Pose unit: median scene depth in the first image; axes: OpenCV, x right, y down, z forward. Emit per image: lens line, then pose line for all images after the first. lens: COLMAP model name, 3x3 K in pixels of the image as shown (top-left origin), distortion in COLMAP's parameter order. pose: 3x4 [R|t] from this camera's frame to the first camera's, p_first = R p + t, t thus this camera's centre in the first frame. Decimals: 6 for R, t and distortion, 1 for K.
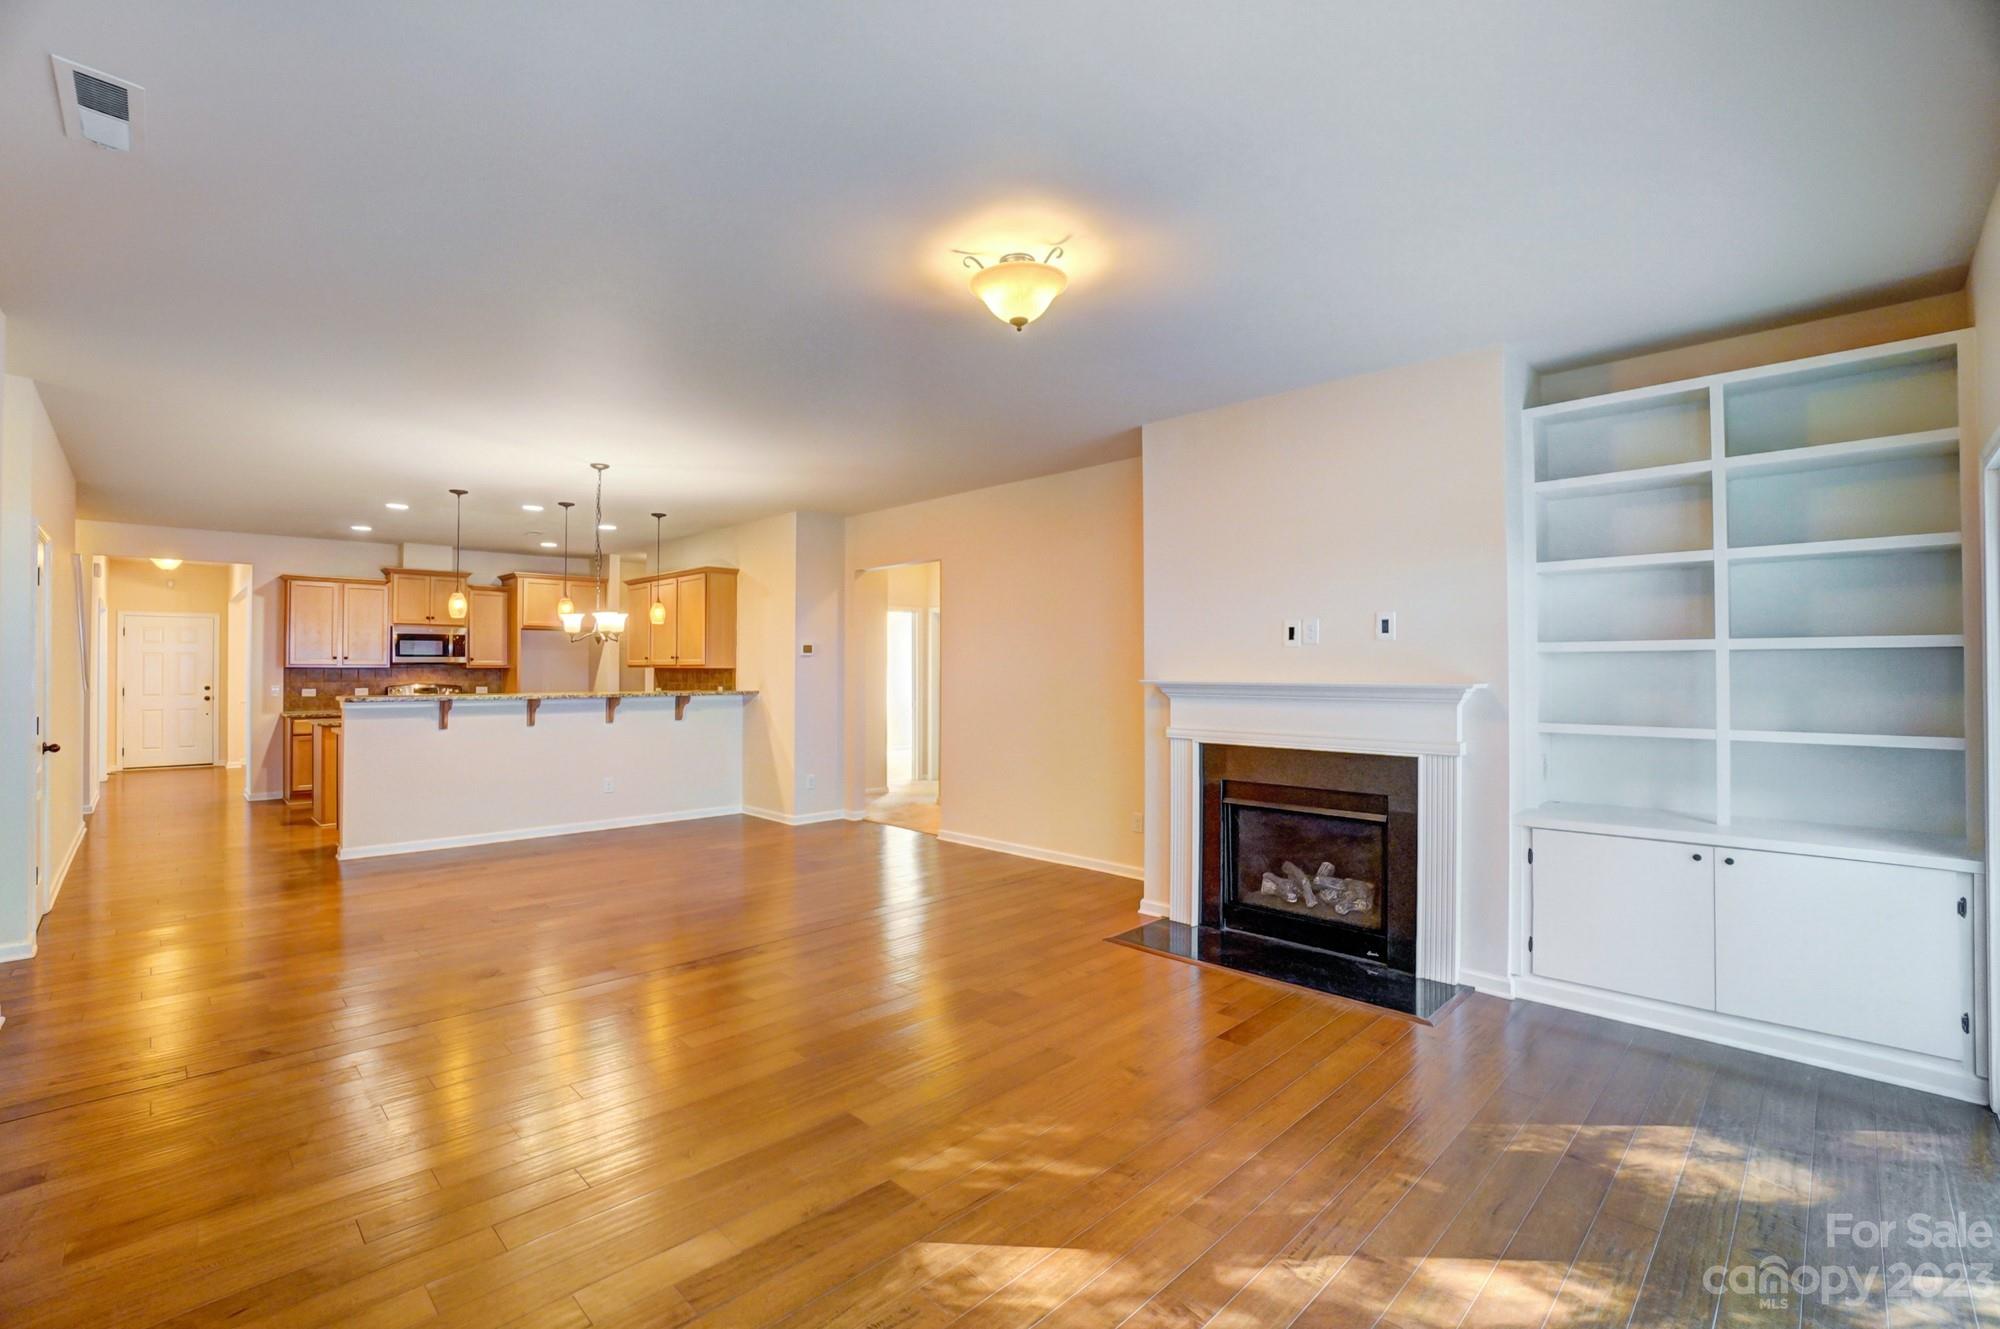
lens RADIAL K [[870.9, 0, 986.5], [0, 870.9, 659.1], [0, 0, 1]] dist [-0.070095, 0.023233]
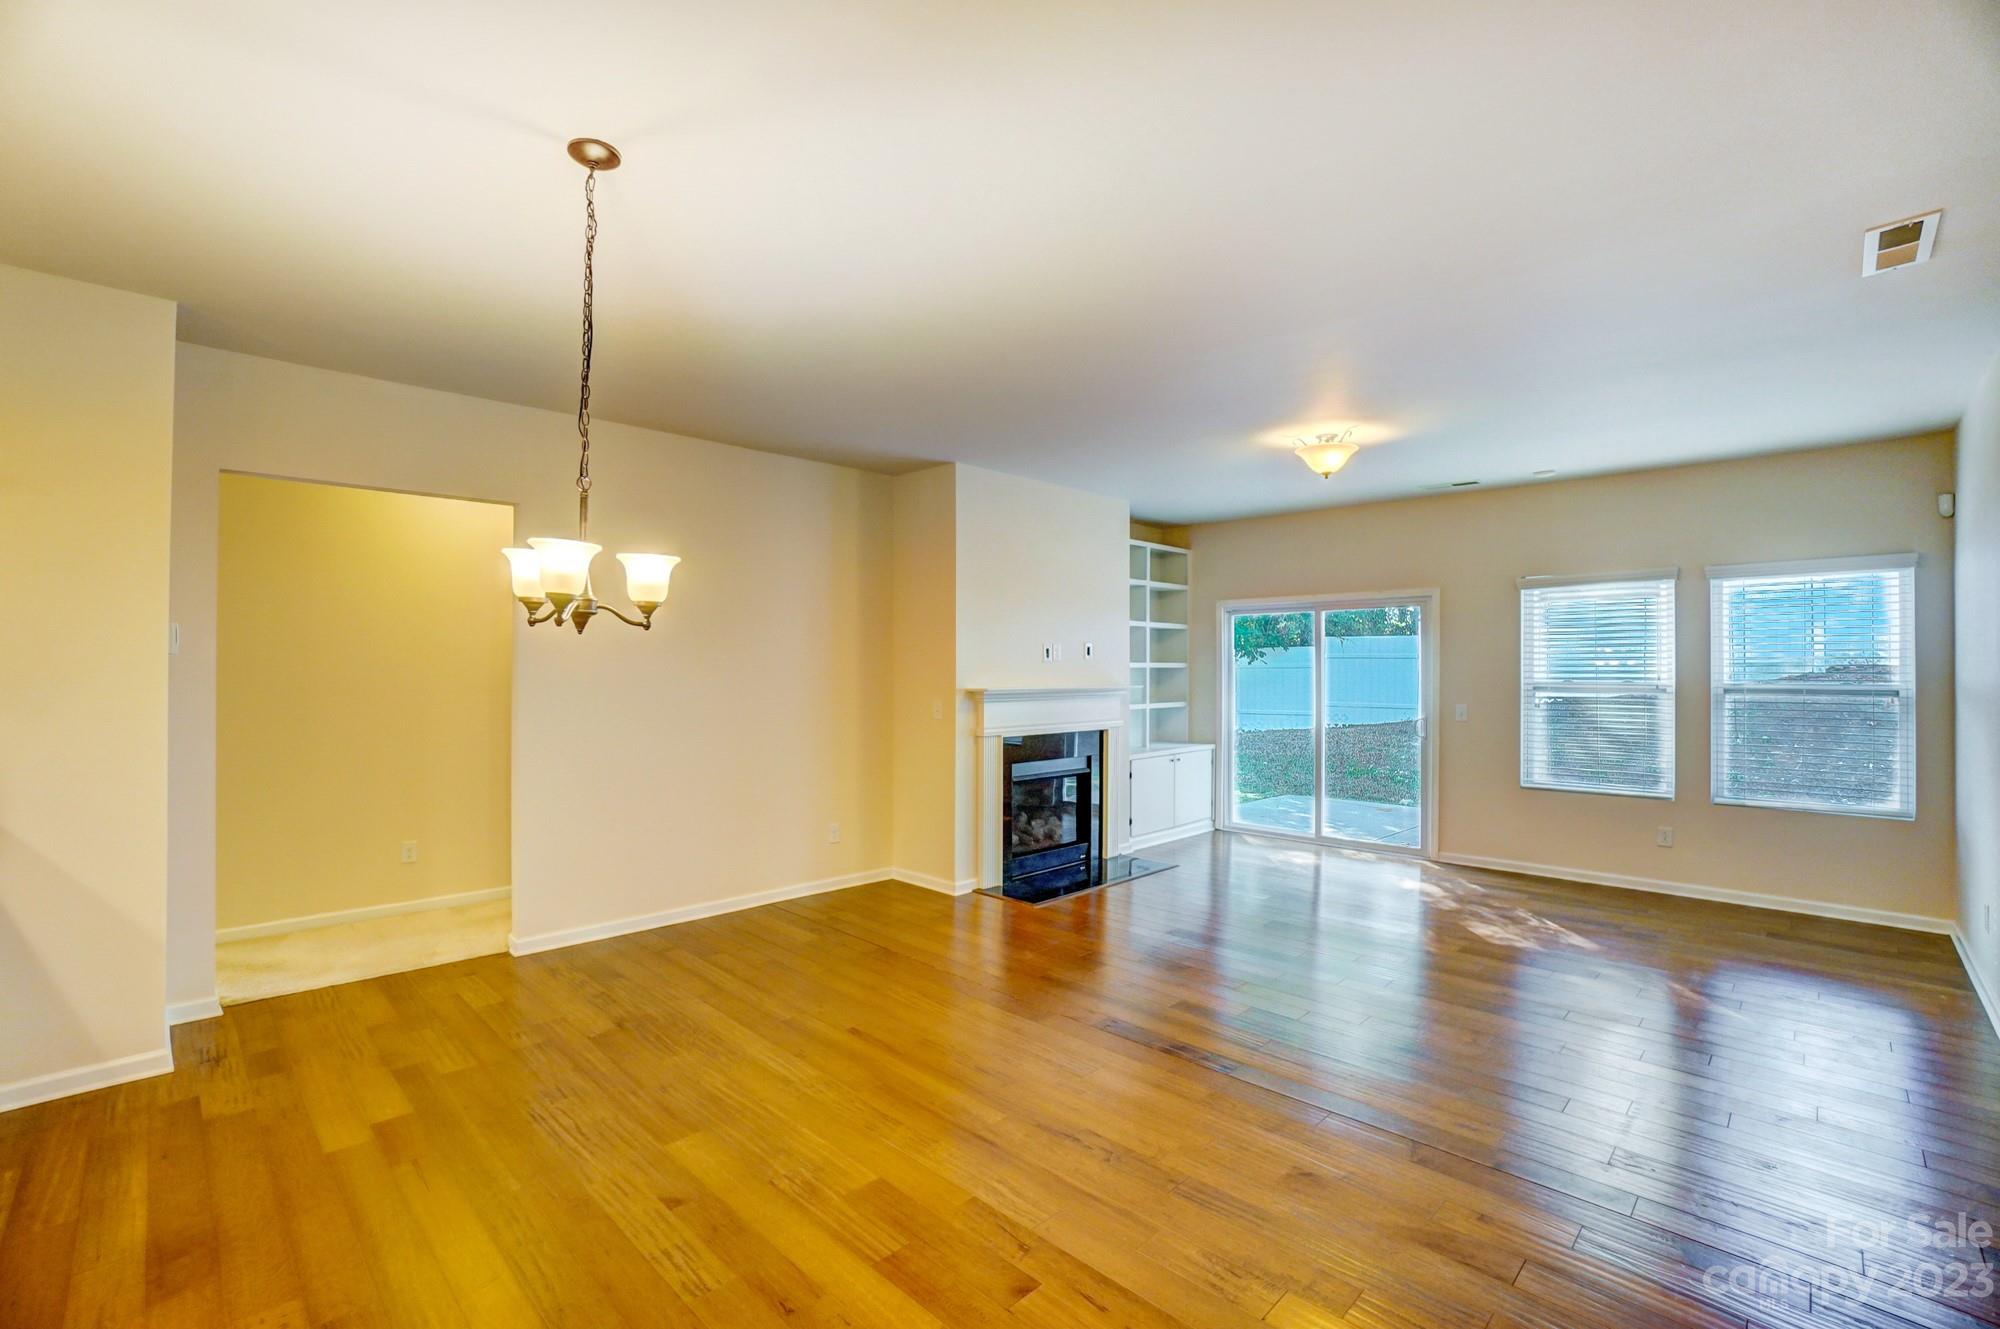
lens RADIAL K [[870.9, 0, 986.5], [0, 870.9, 659.1], [0, 0, 1]] dist [-0.070095, 0.023233]
pose [[0.012097, 0.007015, 0.999902, -0.521606], [-0.014040, 0.999878, -0.006845, -0.003633], [-0.999828, -0.013956, 0.012194, 0.520987]]
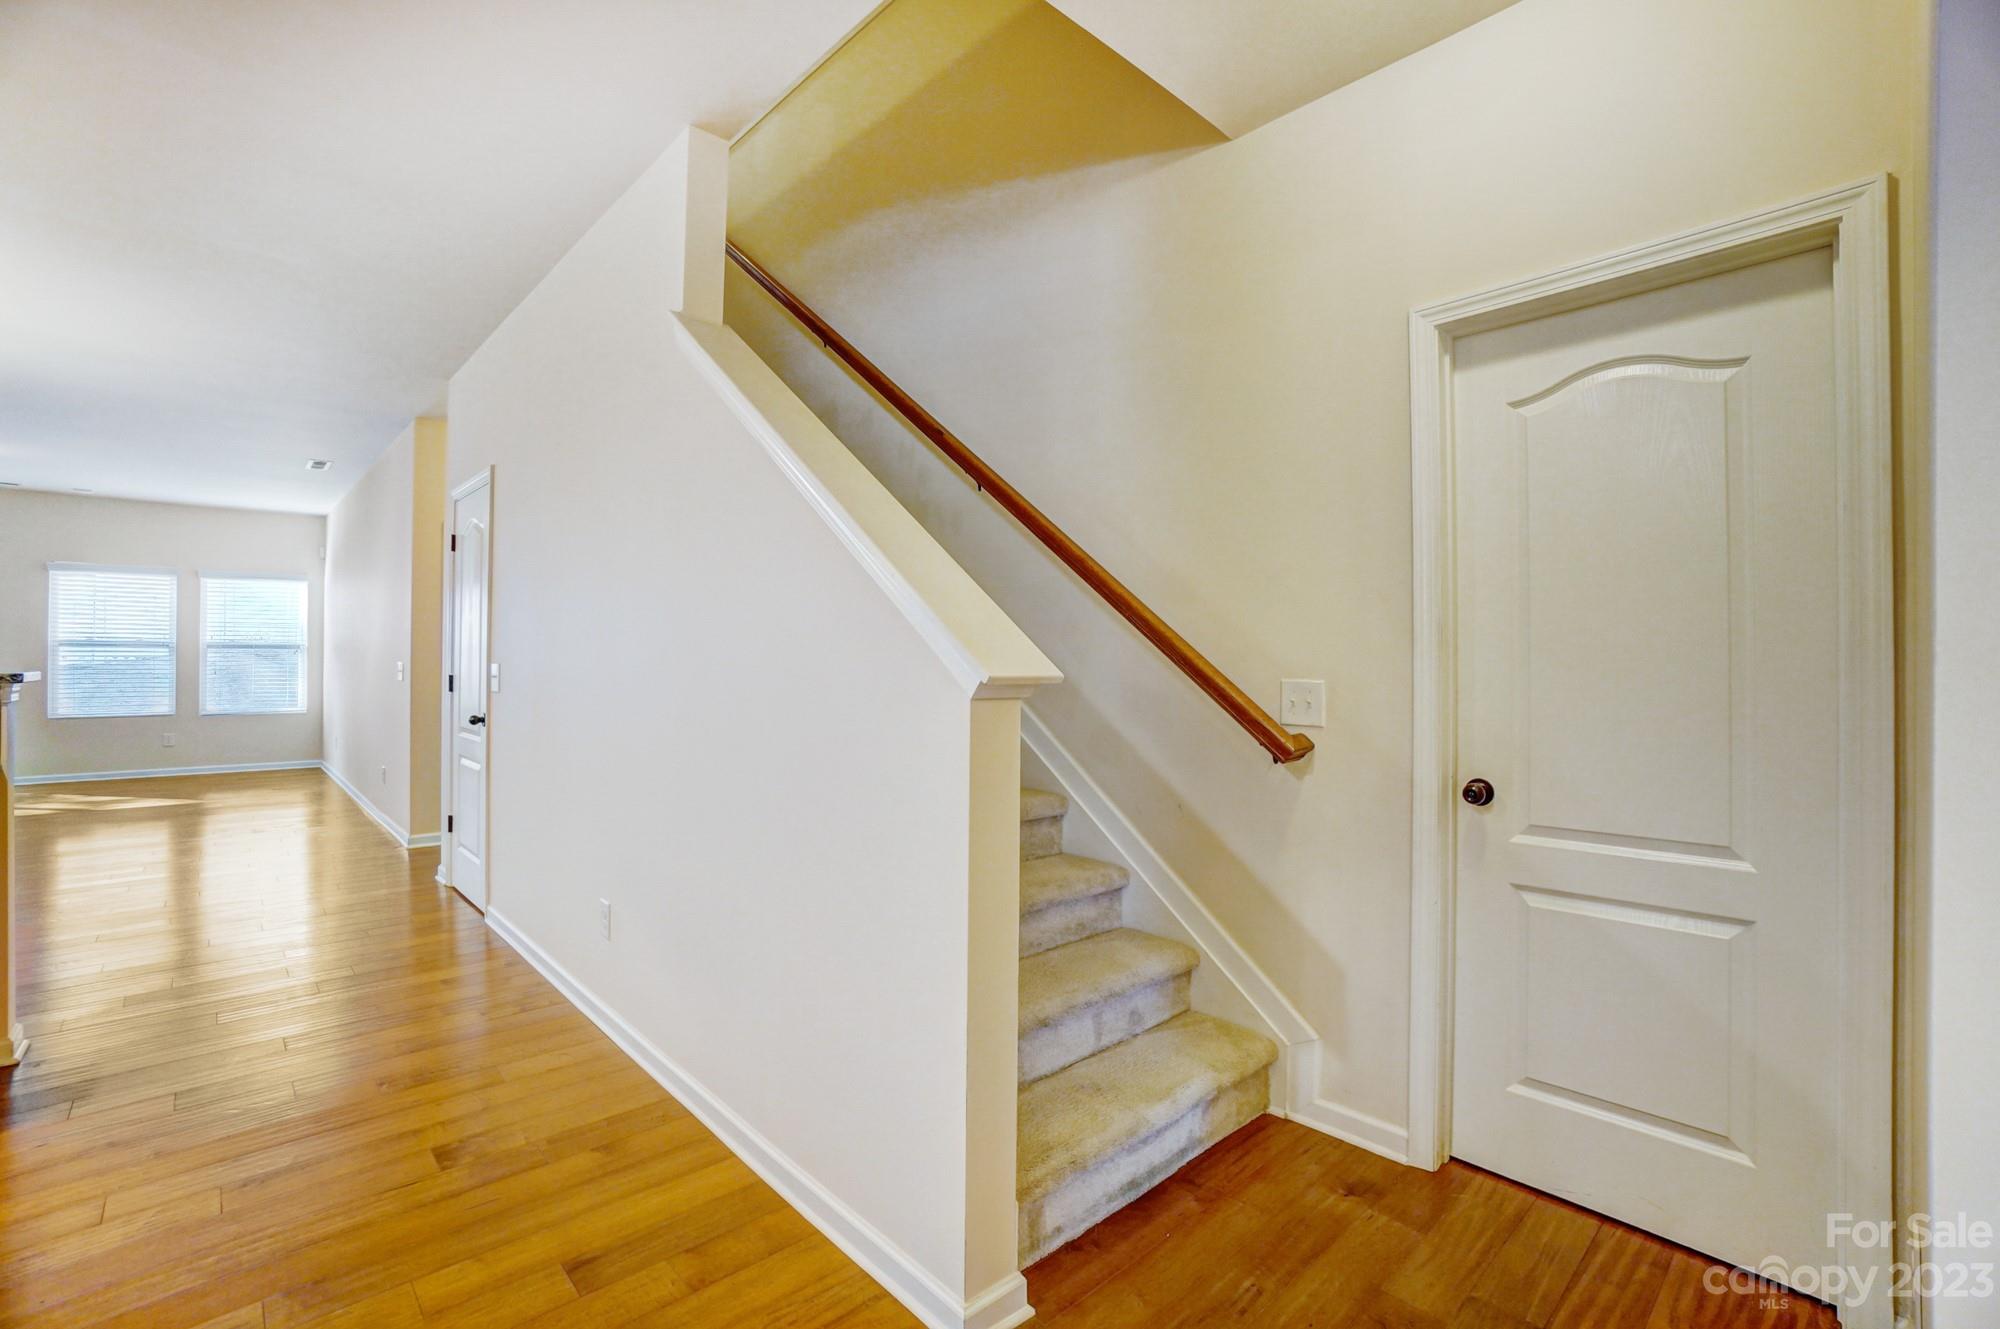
lens RADIAL K [[870.9, 0, 986.5], [0, 870.9, 659.1], [0, 0, 1]] dist [-0.070095, 0.023233]
pose [[-0.998950, -0.014464, 0.043479, -0.883031], [-0.015381, 0.999665, -0.020828, 0.029705], [-0.043163, -0.021475, -0.998837, 0.951891]]
